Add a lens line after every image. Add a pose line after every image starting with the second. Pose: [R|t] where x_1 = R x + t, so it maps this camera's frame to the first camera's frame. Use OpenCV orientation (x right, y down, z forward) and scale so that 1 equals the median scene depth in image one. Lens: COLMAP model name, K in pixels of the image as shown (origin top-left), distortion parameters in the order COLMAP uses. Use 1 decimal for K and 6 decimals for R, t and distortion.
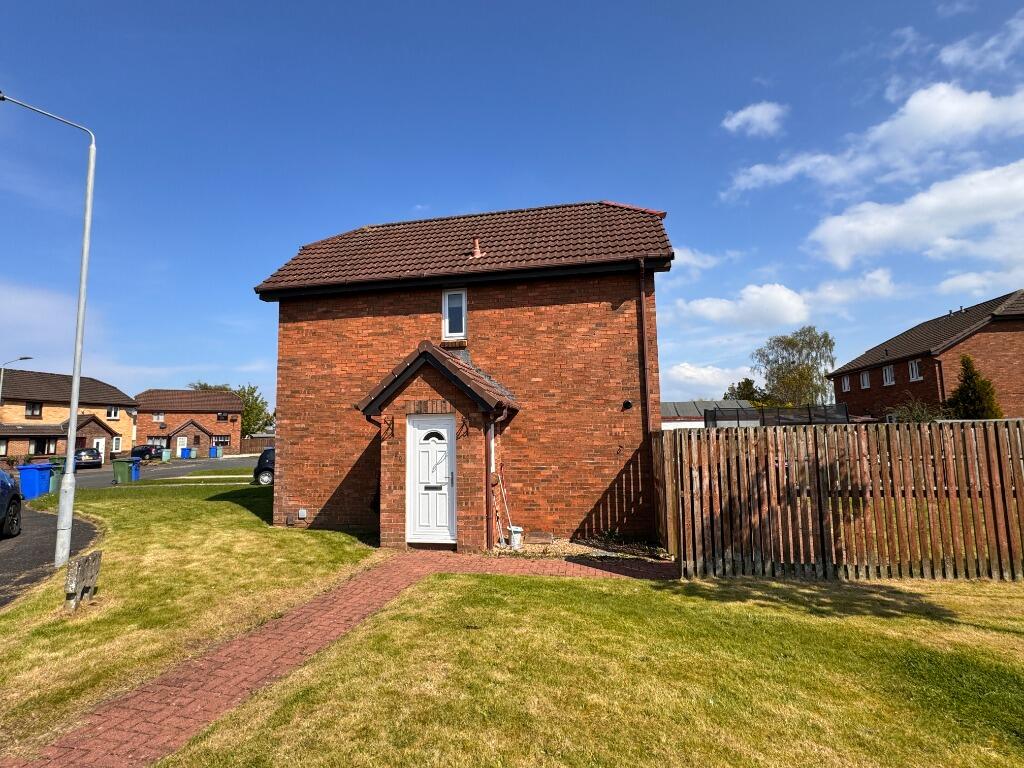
lens RADIAL K [[474.1, 0, 513.8], [0, 474.1, 380.2], [0, 0, 1]] dist [-0.006466, 0.002895]
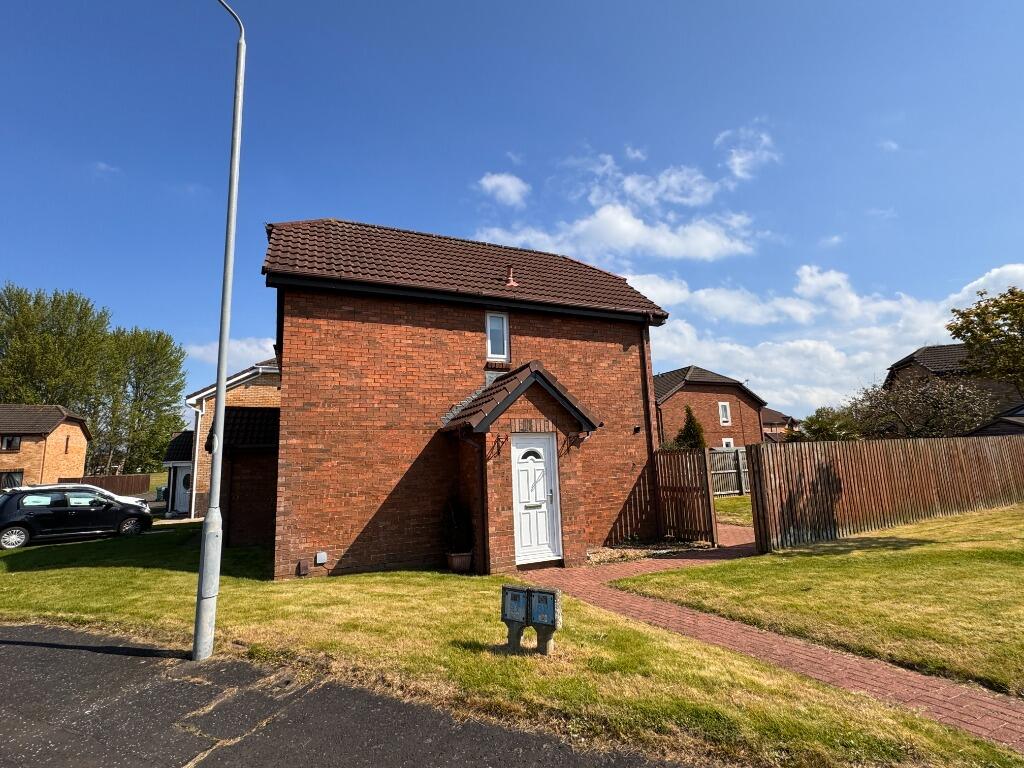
lens RADIAL K [[474.1, 0, 510.7], [0, 474.1, 379.8], [0, 0, 1]] dist [-0.006466, 0.002895]
pose [[0.827542, 0.084187, 0.555055, -0.708190], [-0.041395, 0.995151, -0.089220, 0.046216], [-0.559875, 0.050857, 0.827015, 0.163960]]
